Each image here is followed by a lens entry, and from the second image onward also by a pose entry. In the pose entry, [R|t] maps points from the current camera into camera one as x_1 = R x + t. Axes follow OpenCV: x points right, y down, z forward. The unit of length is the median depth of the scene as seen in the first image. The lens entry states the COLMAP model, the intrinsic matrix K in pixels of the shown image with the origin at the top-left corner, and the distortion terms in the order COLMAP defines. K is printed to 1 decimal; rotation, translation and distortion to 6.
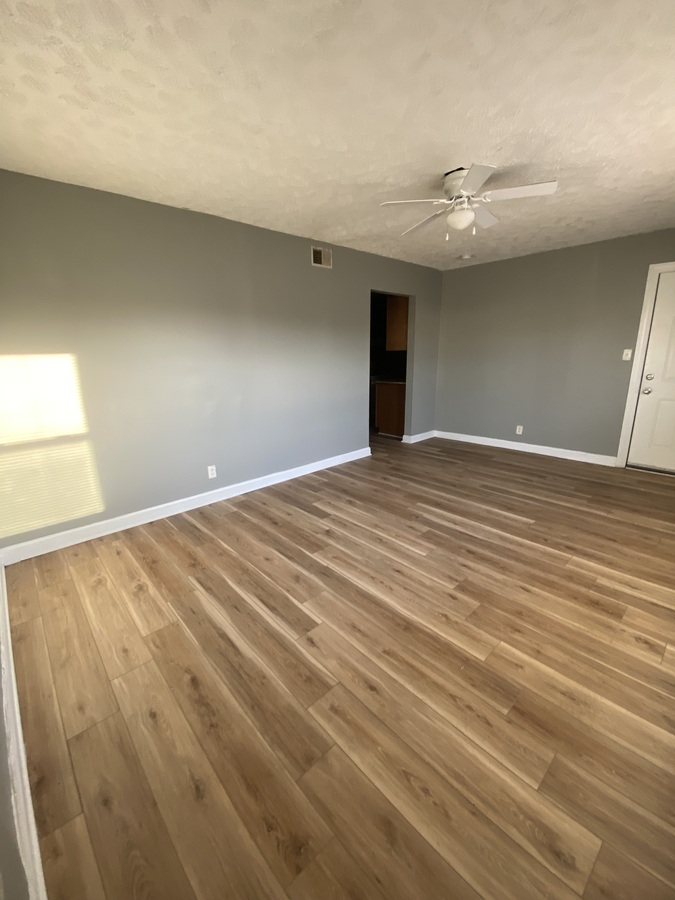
lens RADIAL K [[363.0, 0, 337.2], [0, 363.0, 447.8], [0, 0, 1]] dist [0.029683, -0.022267]
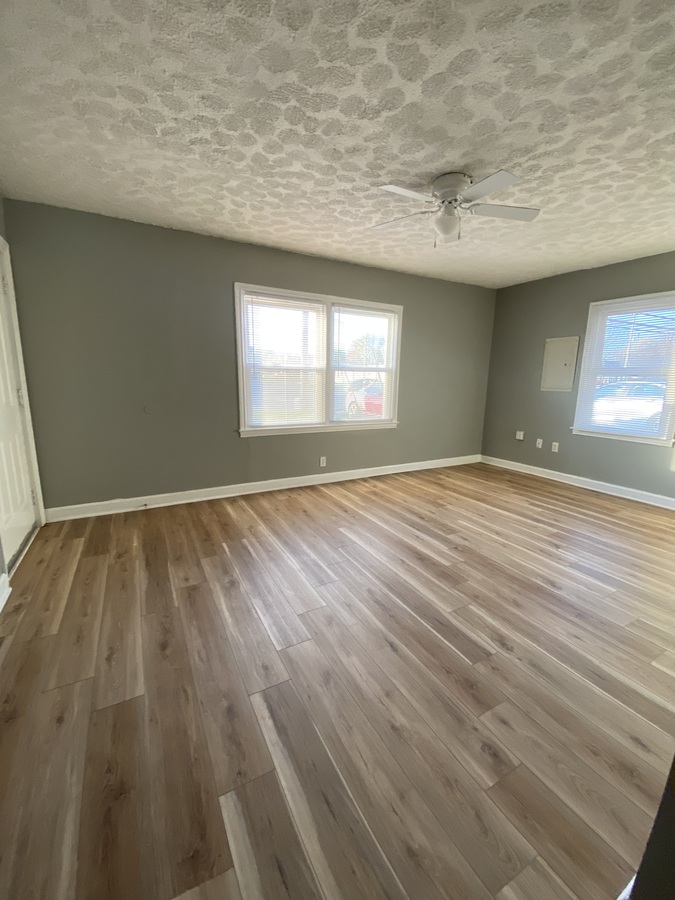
lens RADIAL K [[363.9, 0, 337.9], [0, 363.9, 446.0], [0, 0, 1]] dist [0.028666, -0.022178]
pose [[-0.971981, -0.041408, 0.231383, 0.343541], [0.061338, 0.905577, 0.419725, -0.481029], [-0.226915, 0.422157, -0.877663, 1.976097]]
